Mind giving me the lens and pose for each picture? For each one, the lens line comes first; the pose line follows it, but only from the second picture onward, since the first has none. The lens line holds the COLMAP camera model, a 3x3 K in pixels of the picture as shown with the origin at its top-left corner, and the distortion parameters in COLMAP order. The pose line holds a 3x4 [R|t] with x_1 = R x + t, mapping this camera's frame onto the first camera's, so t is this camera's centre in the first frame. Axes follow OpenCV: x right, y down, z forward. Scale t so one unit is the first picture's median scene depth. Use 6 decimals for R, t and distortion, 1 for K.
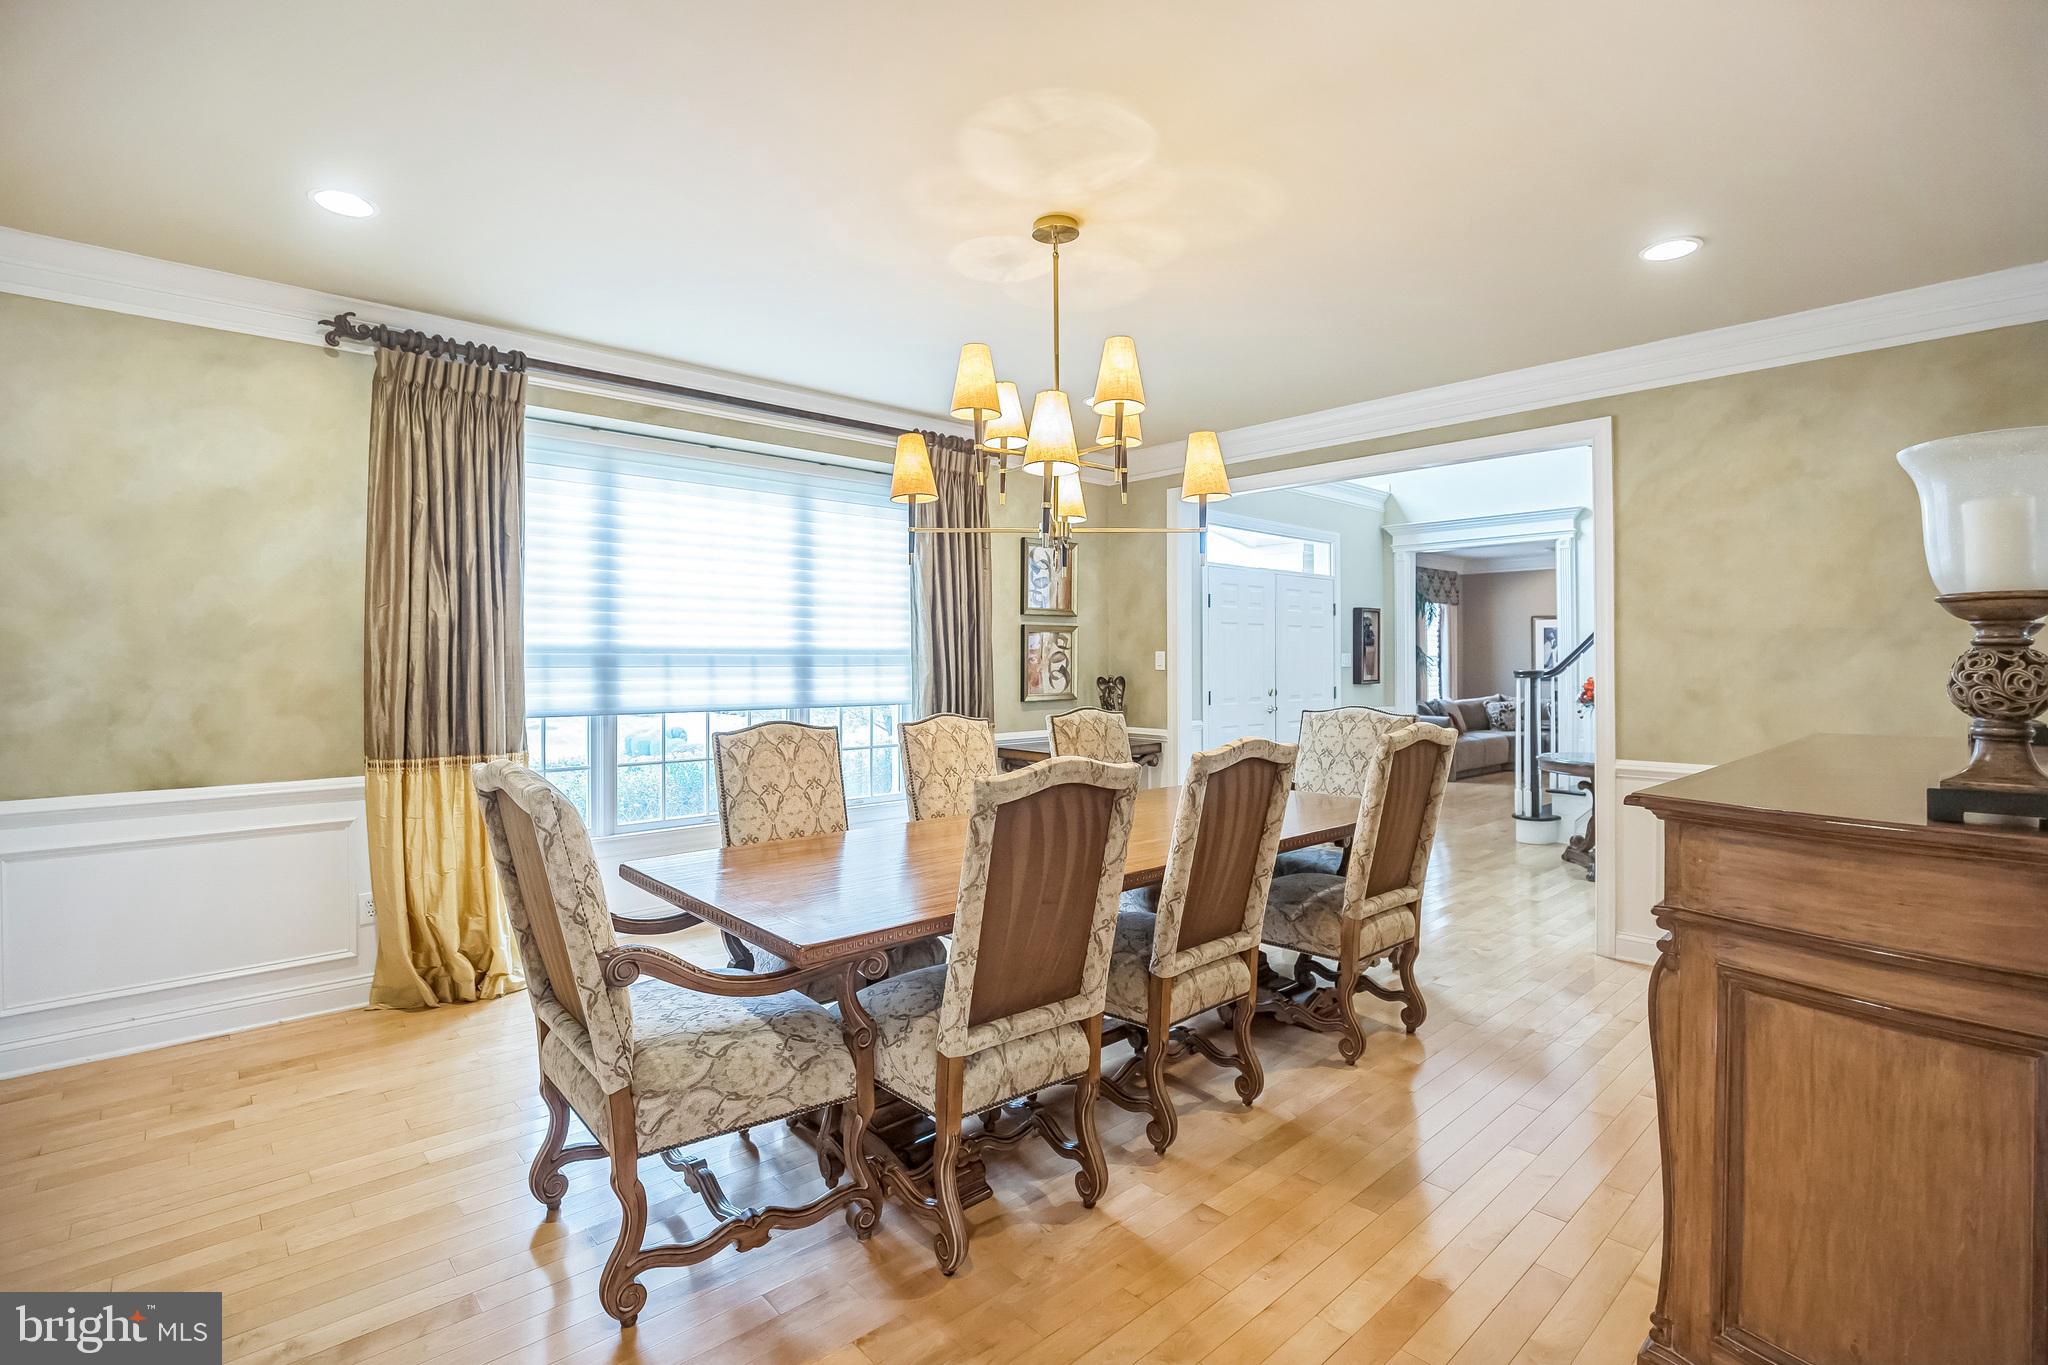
lens RADIAL K [[940.7, 0, 1022.3], [0, 940.7, 676.0], [0, 0, 1]] dist [-0.001449, -0.000033]
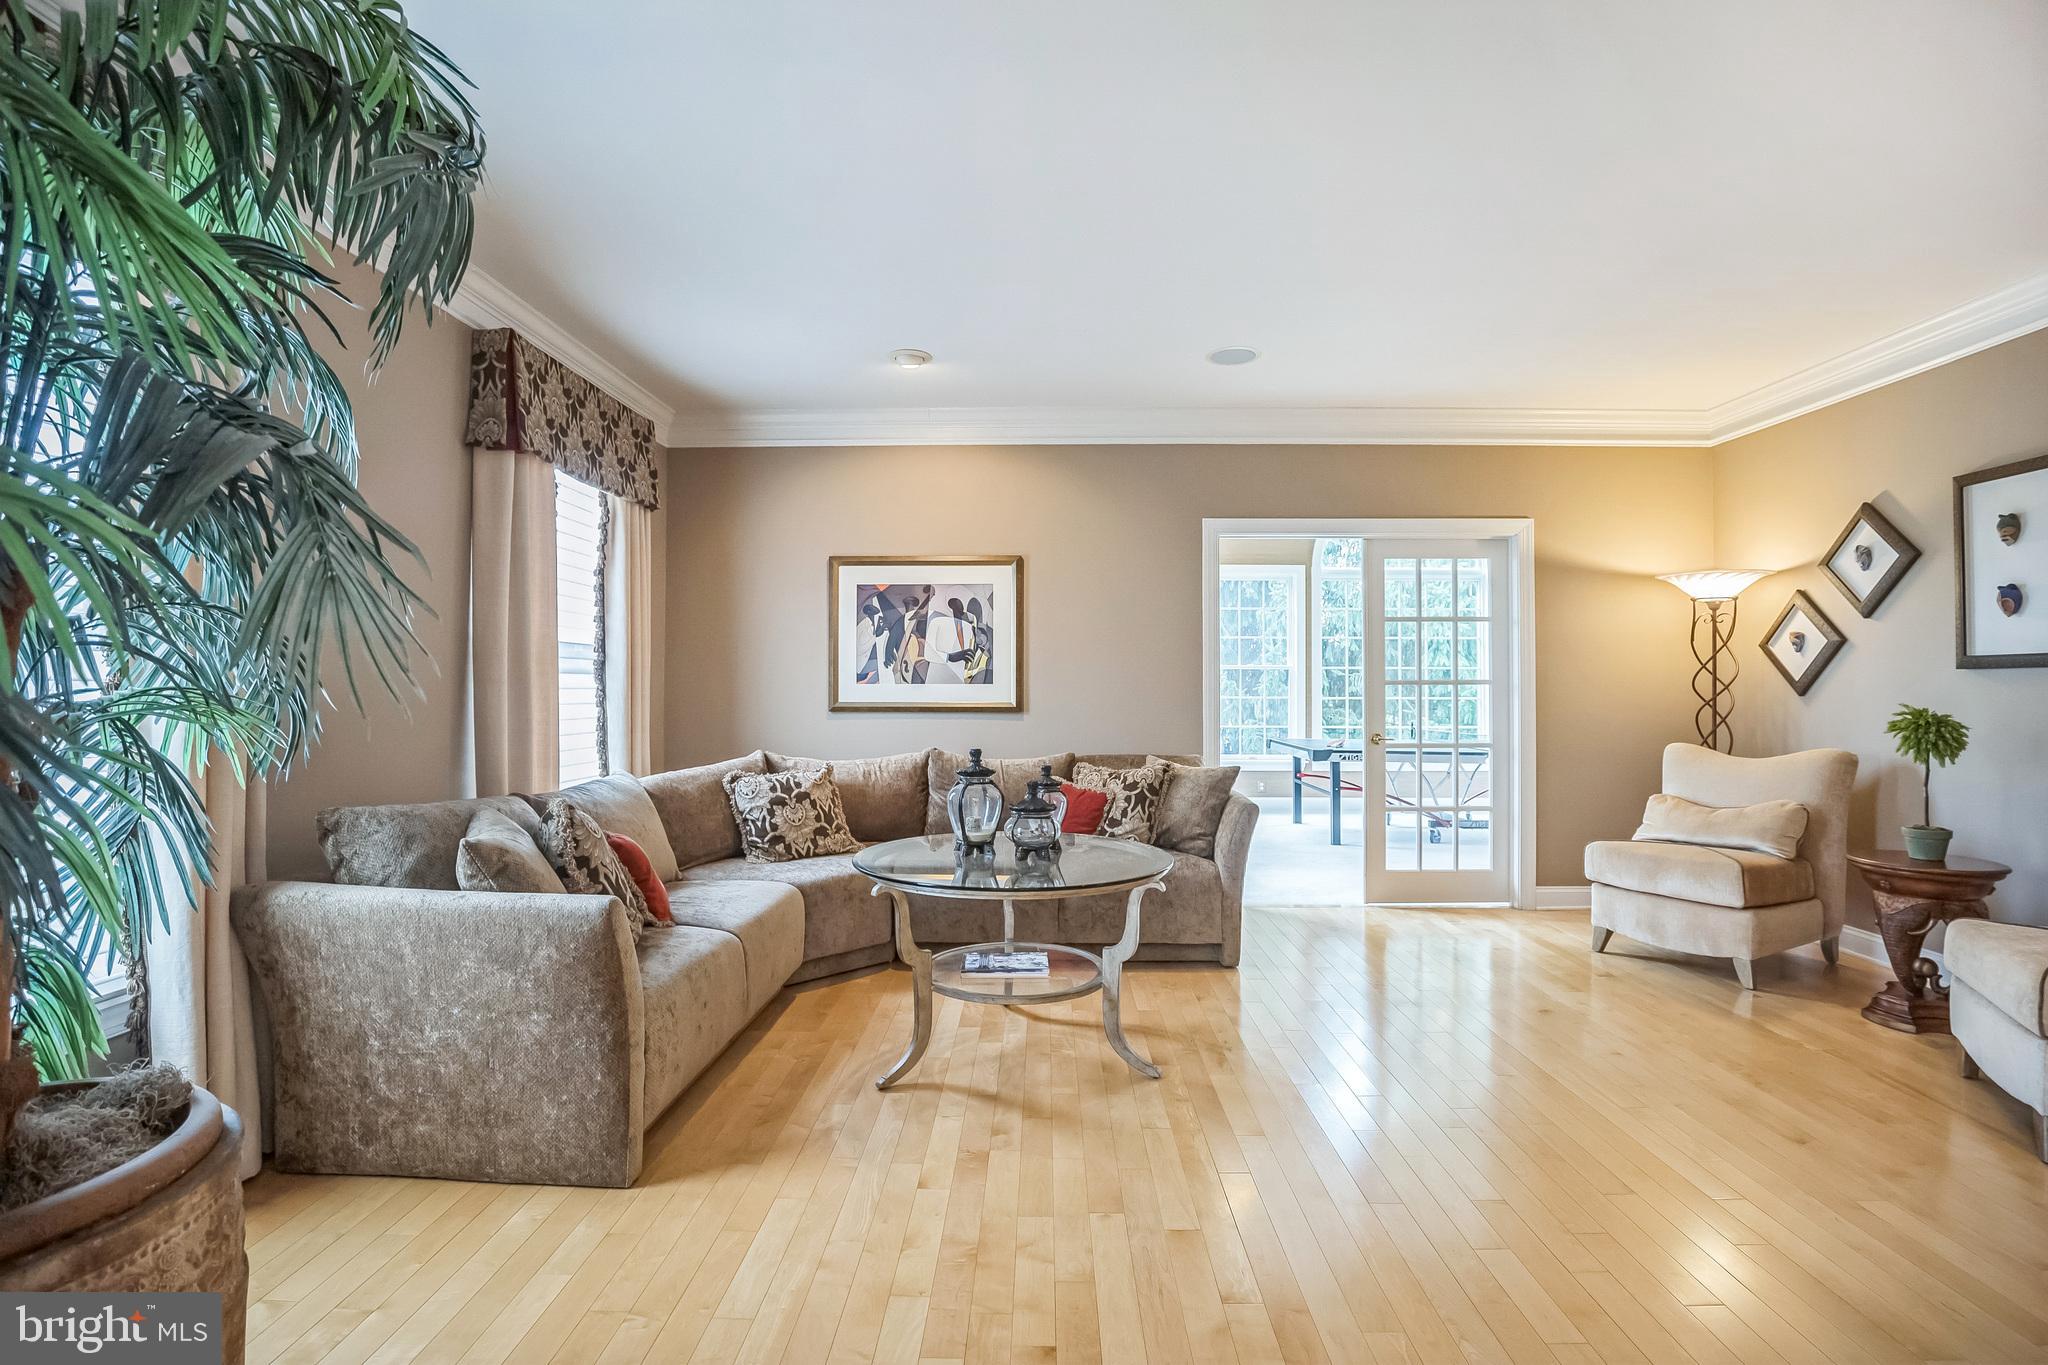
lens RADIAL K [[940.7, 0, 1025.3], [0, 940.7, 681.1], [0, 0, 1]] dist [-0.001449, -0.000033]
pose [[0.705310, 0.004037, 0.708888, 0.319411], [0.009492, 0.999840, -0.015139, -0.001915], [-0.708835, 0.017407, 0.705159, 0.669429]]
